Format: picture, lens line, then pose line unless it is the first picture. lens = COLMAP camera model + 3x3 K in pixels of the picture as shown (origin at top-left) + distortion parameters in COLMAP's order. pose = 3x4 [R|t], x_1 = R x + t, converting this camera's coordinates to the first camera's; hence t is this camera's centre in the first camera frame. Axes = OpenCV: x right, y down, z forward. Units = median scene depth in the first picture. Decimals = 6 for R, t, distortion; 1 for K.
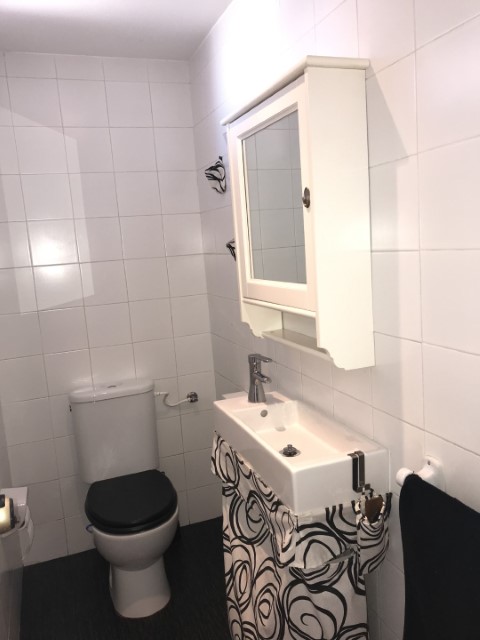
lens RADIAL K [[518.4, 0, 244.0], [0, 518.4, 317.2], [0, 0, 1]] dist [0.063410, -0.102018]
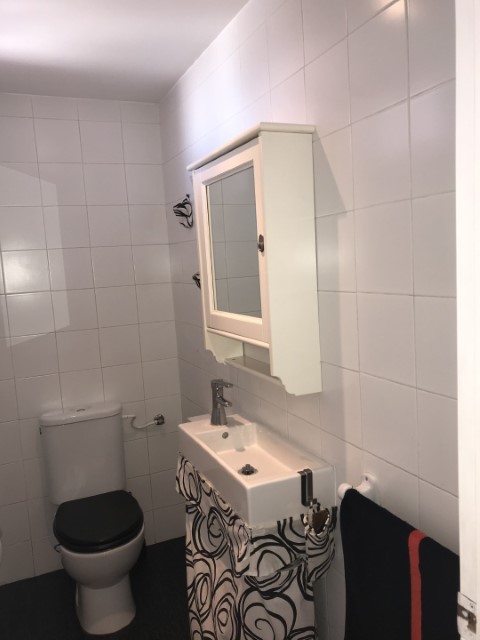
lens RADIAL K [[518.4, 0, 244.0], [0, 518.4, 317.2], [0, 0, 1]] dist [0.063410, -0.102018]
pose [[0.998343, 0.006452, 0.057185, 0.015512], [-0.004279, 0.999267, -0.038038, -0.020530], [-0.057389, 0.037730, 0.997639, -0.098020]]
